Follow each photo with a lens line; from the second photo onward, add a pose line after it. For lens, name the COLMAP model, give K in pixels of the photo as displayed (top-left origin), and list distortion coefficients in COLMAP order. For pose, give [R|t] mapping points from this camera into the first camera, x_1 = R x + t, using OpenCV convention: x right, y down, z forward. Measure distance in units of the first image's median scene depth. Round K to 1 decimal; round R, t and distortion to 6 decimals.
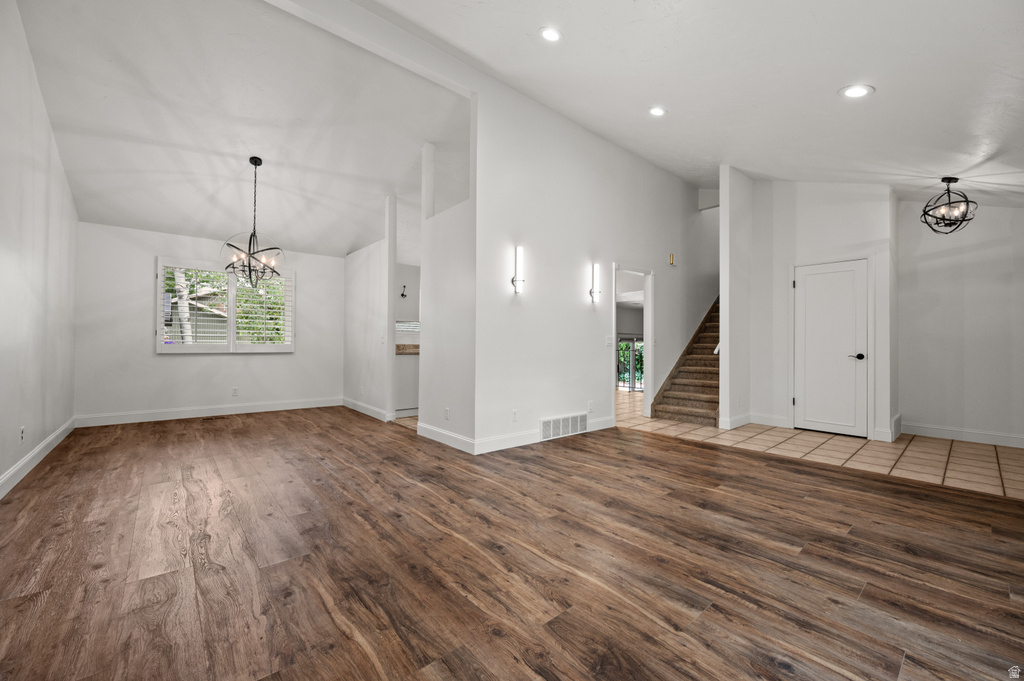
lens RADIAL K [[407.8, 0, 508.1], [0, 407.8, 343.0], [0, 0, 1]] dist [-0.001255, 0.000163]
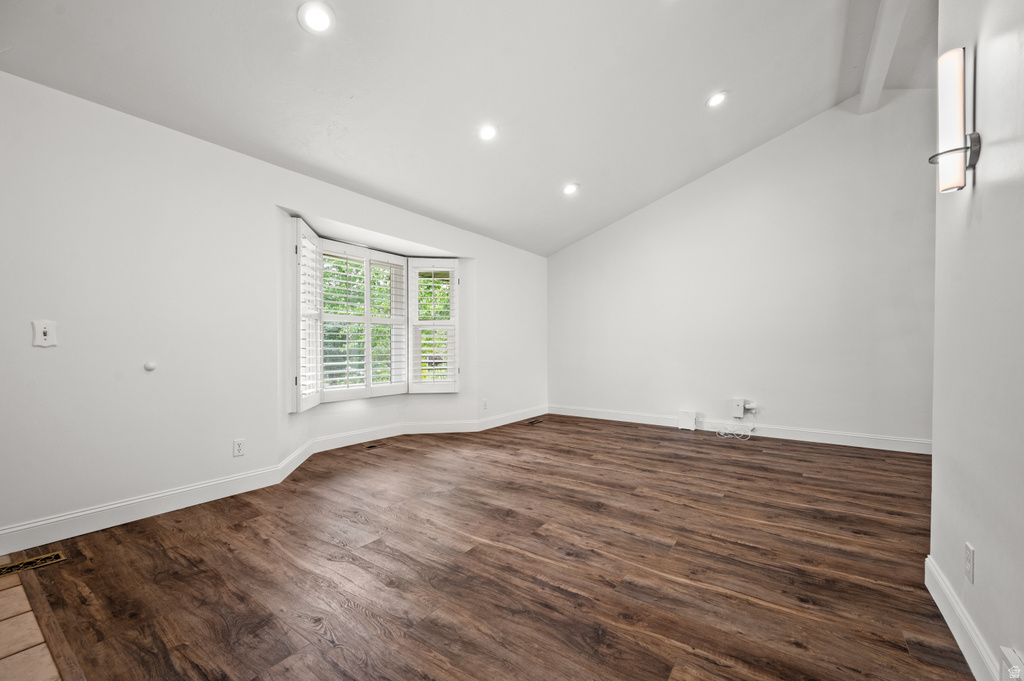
lens RADIAL K [[407.8, 0, 512.9], [0, 407.8, 343.5], [0, 0, 1]] dist [-0.001255, 0.000163]
pose [[-0.966147, -0.014250, -0.257597, 0.693317], [-0.010420, 0.999814, -0.016230, 0.016996], [0.257780, -0.012996, -0.966116, 1.856477]]
